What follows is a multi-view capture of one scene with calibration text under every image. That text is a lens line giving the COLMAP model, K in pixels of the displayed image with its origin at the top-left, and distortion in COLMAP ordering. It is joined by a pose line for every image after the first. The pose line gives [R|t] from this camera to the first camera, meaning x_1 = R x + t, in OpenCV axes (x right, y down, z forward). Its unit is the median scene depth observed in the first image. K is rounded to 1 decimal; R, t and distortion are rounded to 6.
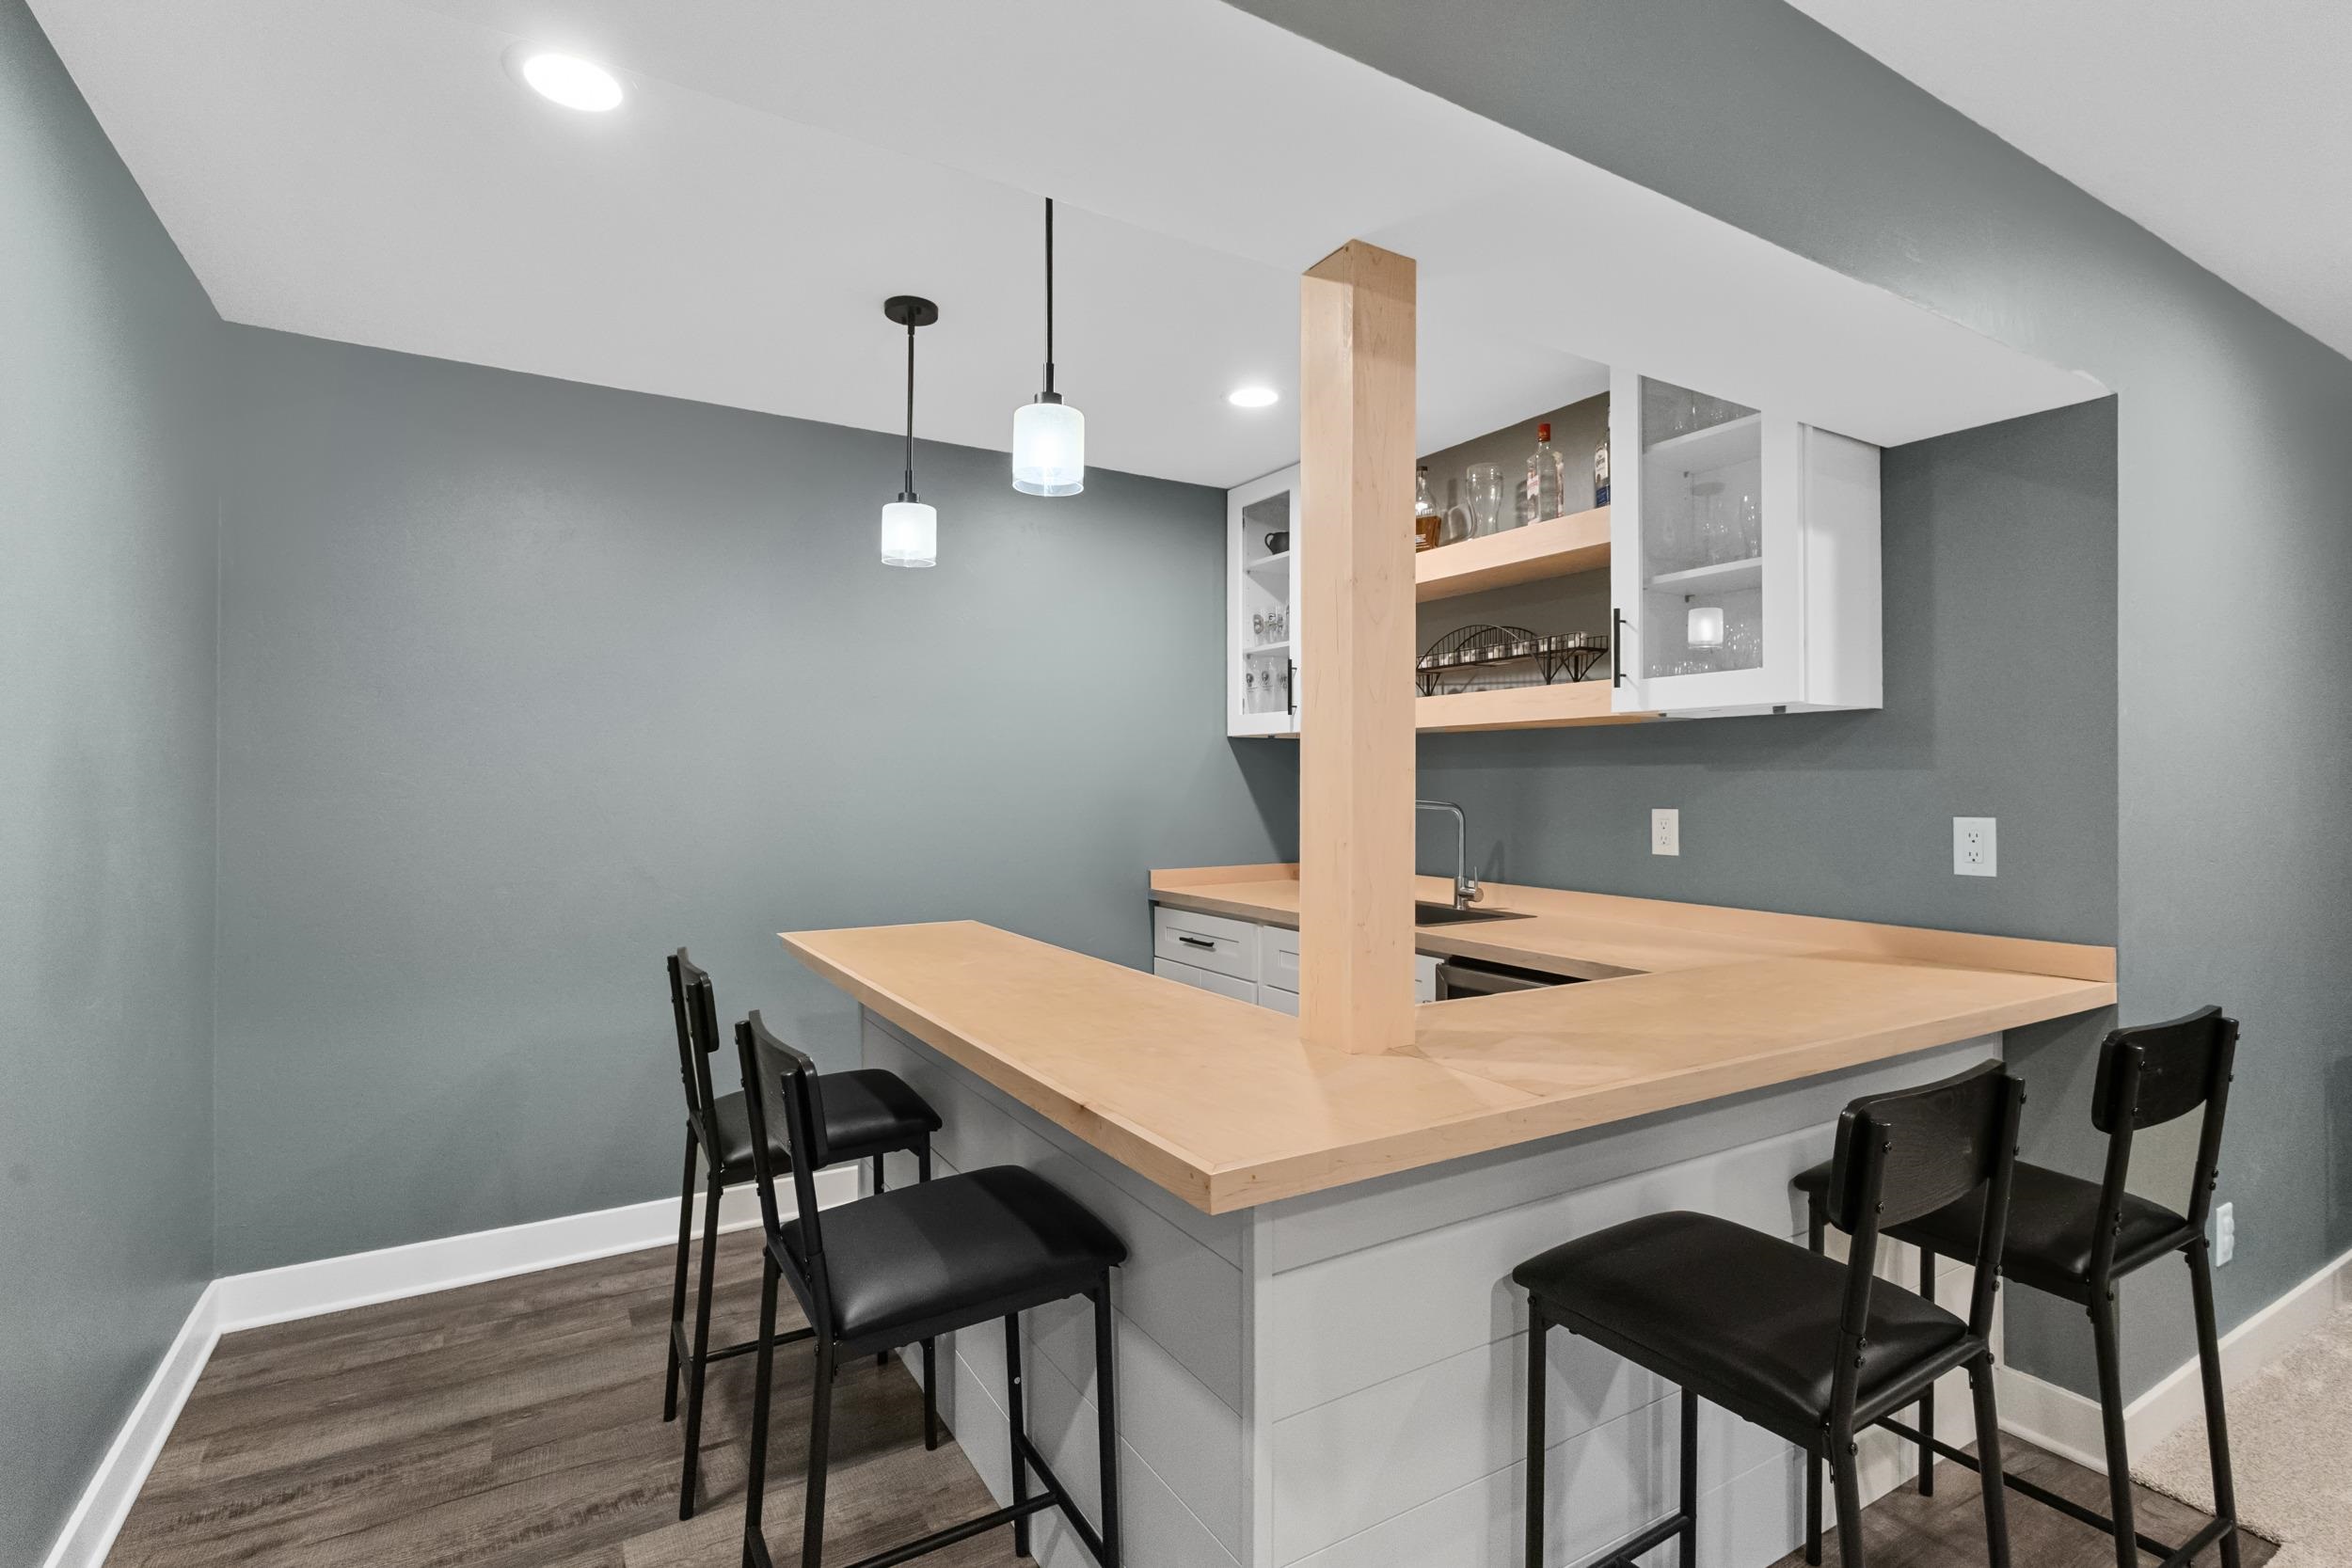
lens RADIAL K [[1111.3, 0, 1169.1], [0, 1111.3, 771.7], [0, 0, 1]] dist [-0.001317, 0.000018]
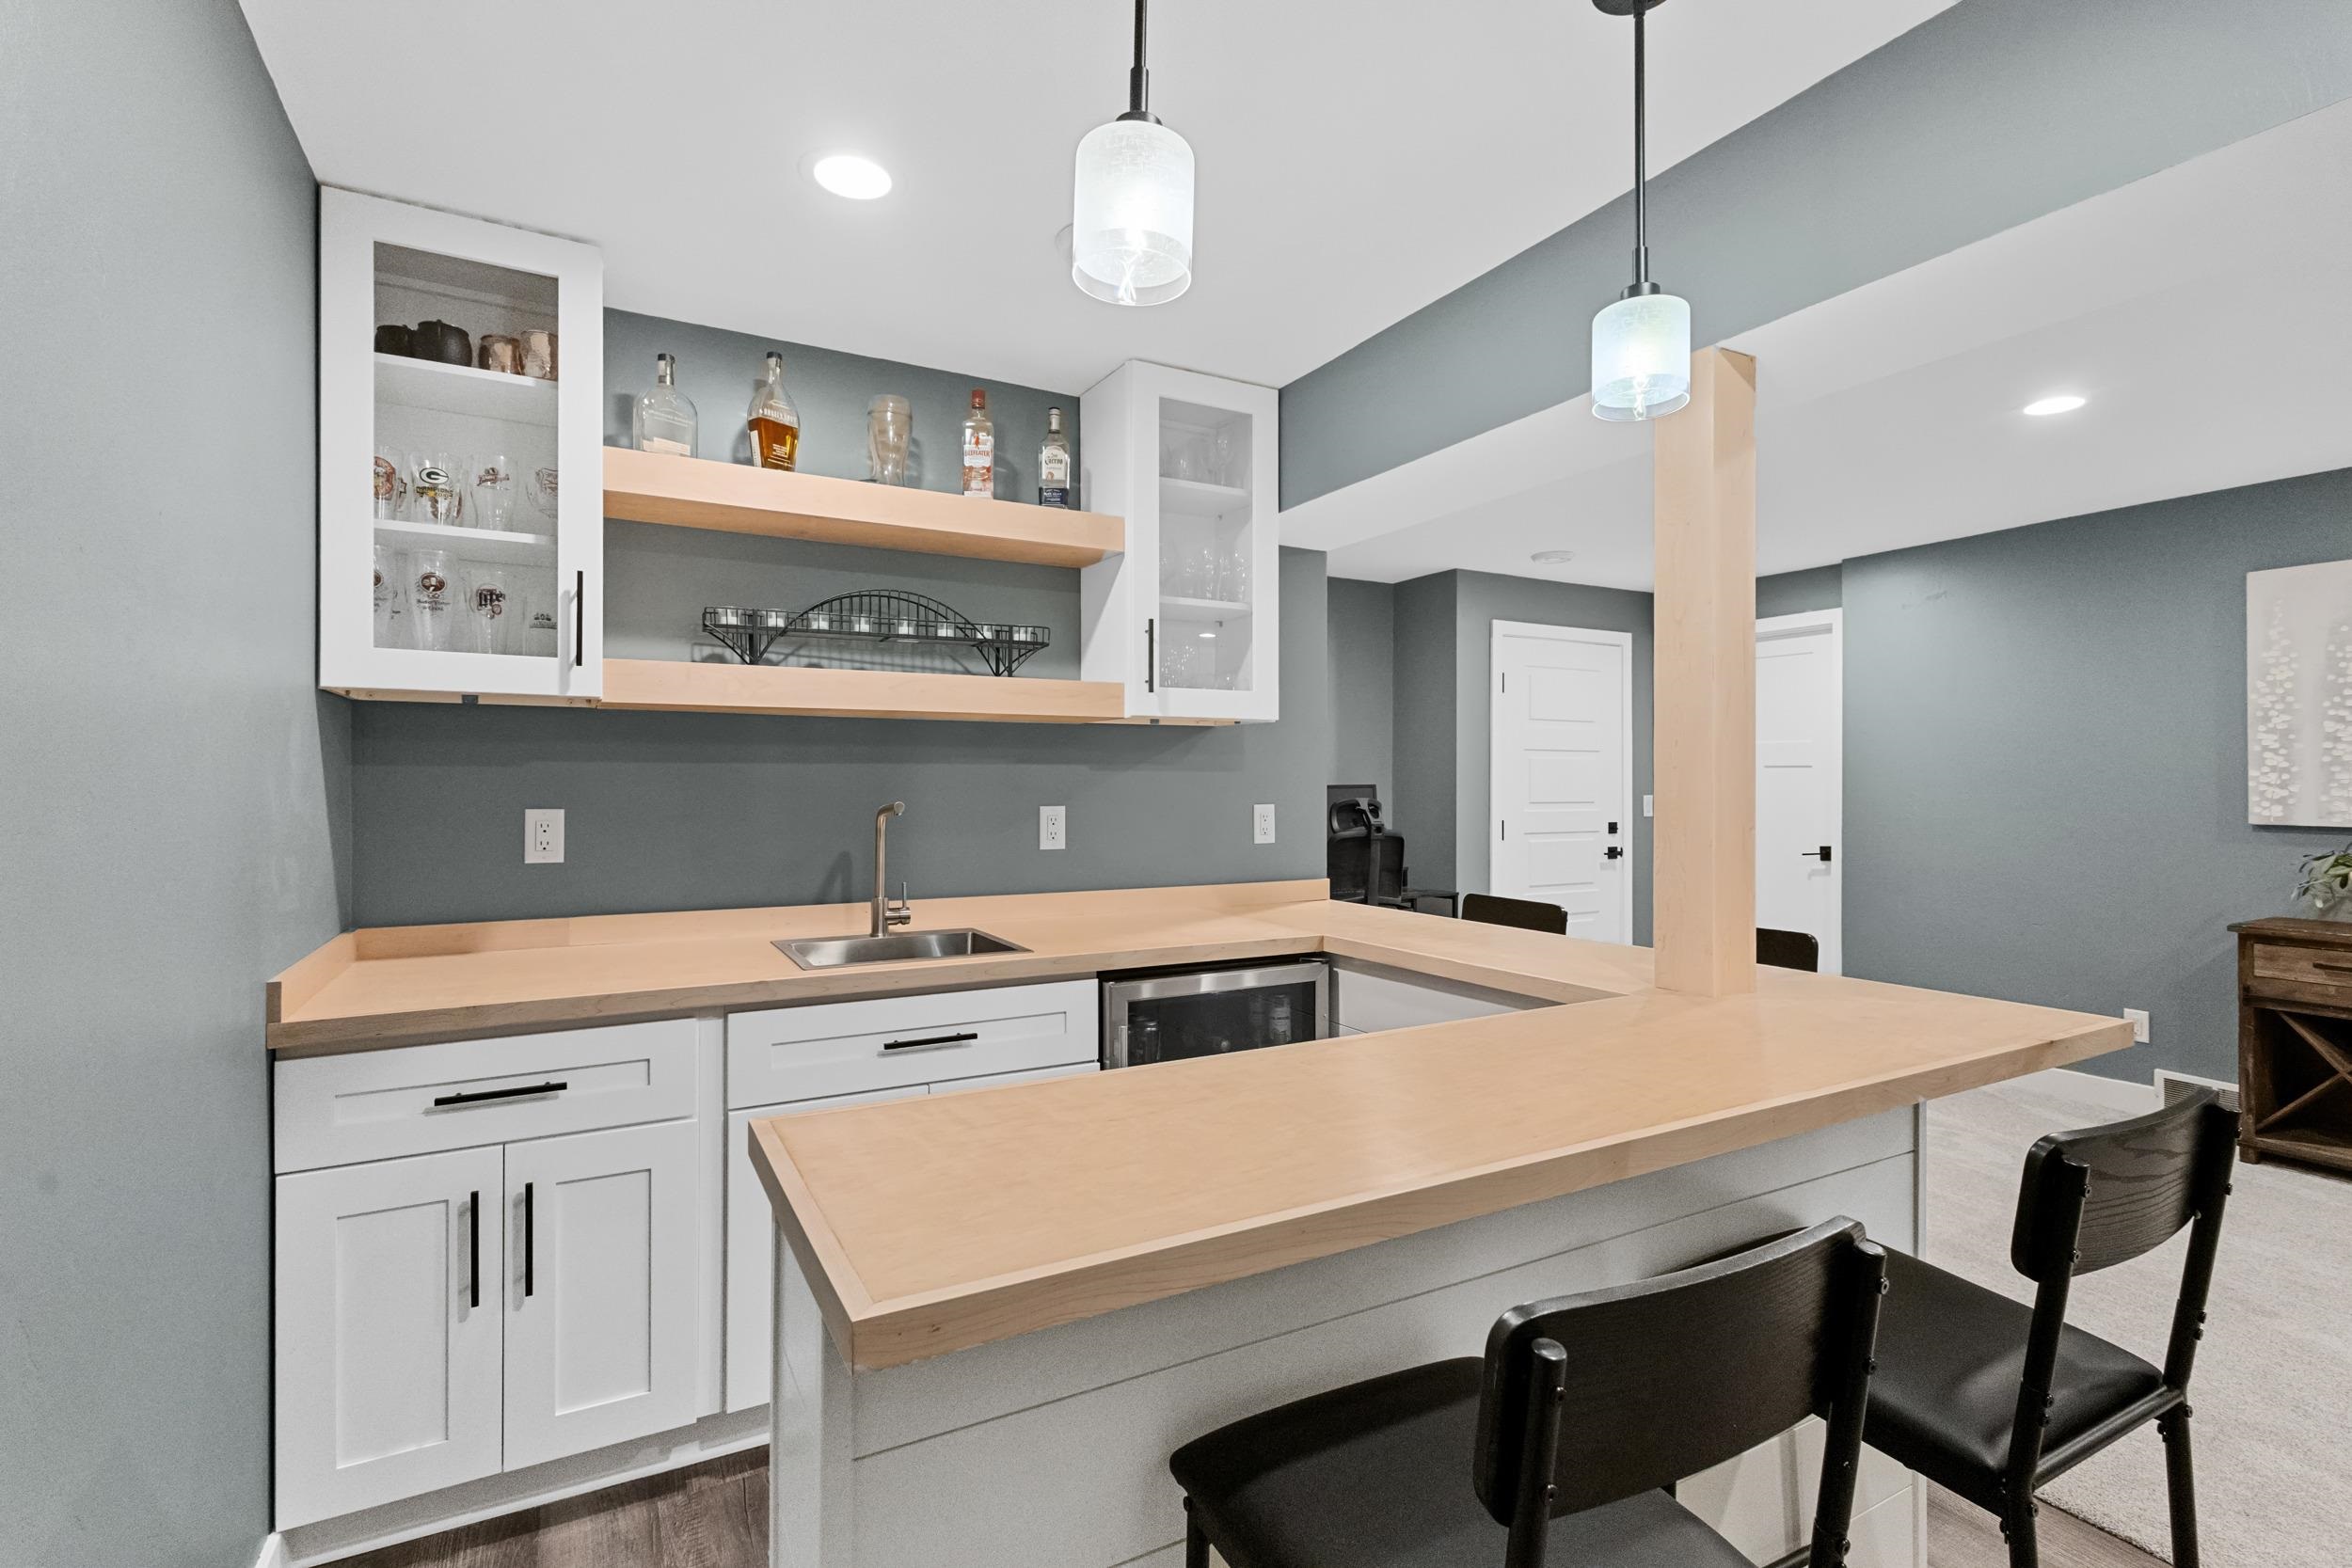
lens RADIAL K [[1111.3, 0, 1169.1], [0, 1111.3, 771.7], [0, 0, 1]] dist [-0.001317, 0.000018]
pose [[0.042600, 0.000218, 0.999092, -0.551764], [-0.013802, 0.999905, 0.000370, -0.000838], [-0.998997, -0.013805, 0.042599, 0.768600]]
